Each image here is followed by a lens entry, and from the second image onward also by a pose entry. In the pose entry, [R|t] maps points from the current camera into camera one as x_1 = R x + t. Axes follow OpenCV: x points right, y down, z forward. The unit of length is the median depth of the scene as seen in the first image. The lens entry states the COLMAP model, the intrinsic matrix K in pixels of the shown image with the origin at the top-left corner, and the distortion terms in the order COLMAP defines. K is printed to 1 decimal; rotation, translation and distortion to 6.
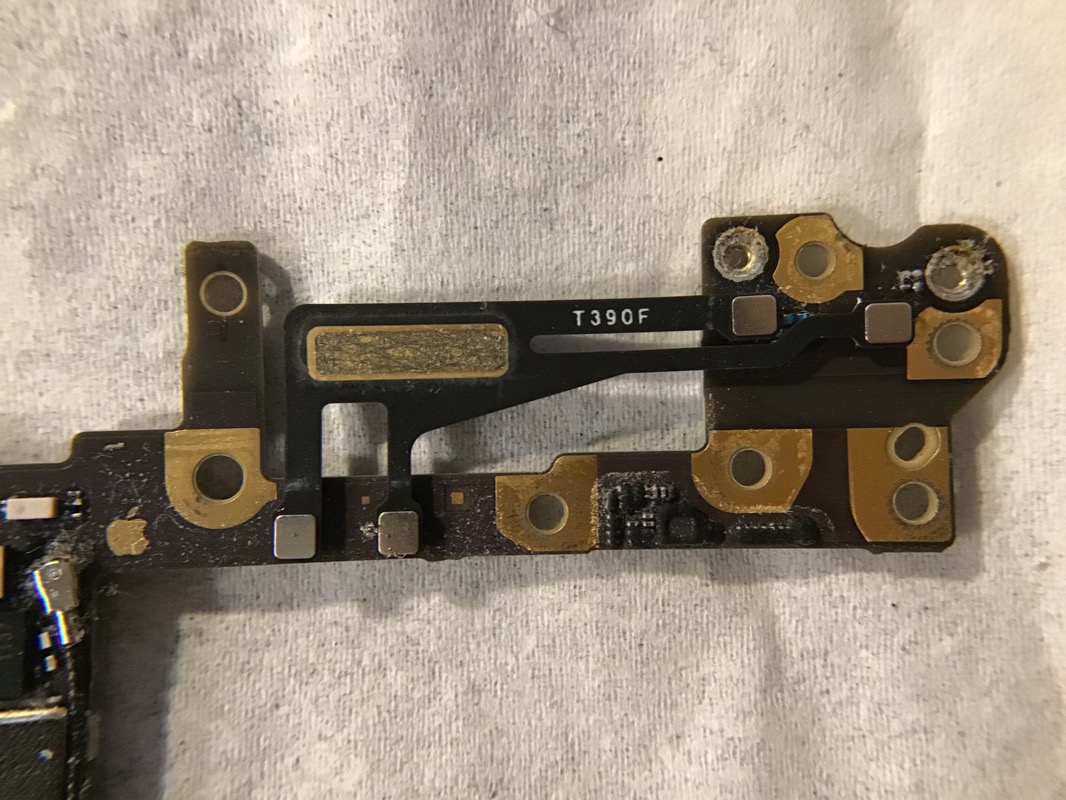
lens RADIAL K [[1121.5, 0, 535.8], [0, 1121.5, 398.4], [0, 0, 1]] dist [0.478265, -0.287608]
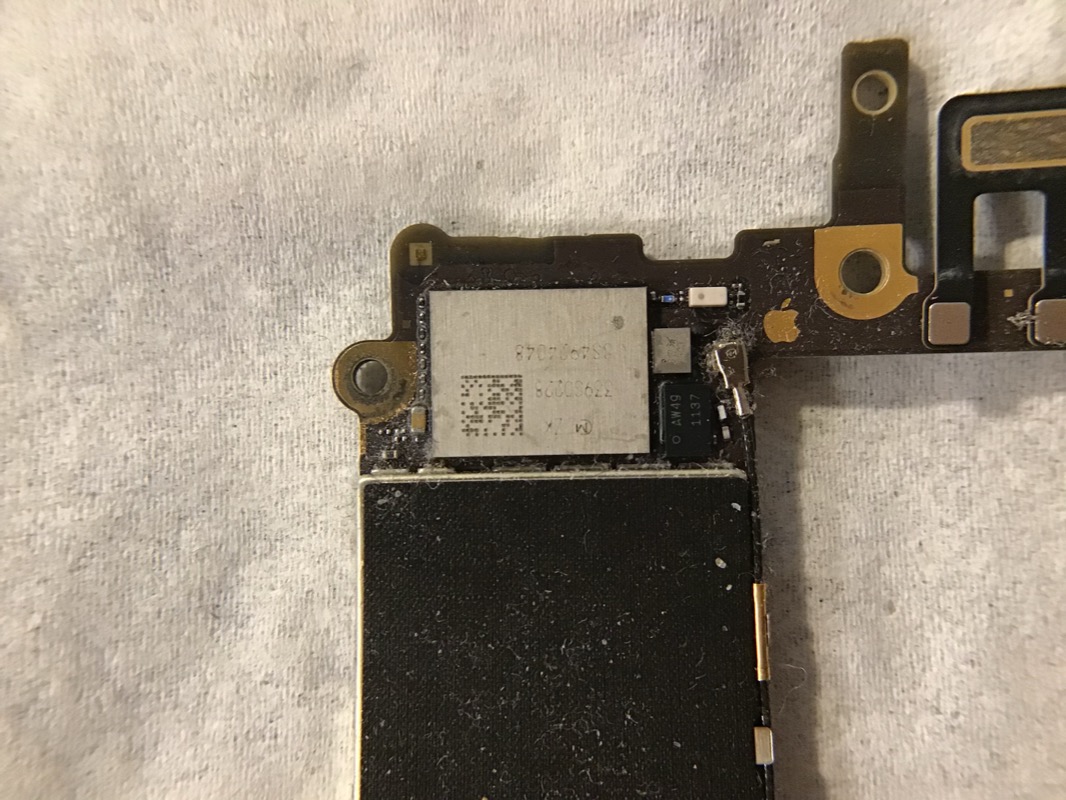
lens RADIAL K [[1121.5, 0, 535.8], [0, 1121.5, 398.4], [0, 0, 1]] dist [0.478265, -0.287608]
pose [[0.999947, -0.000115, 0.010273, -0.568892], [0.000305, 0.999830, -0.018459, 0.198634], [-0.010269, 0.018461, 0.999777, -0.059089]]
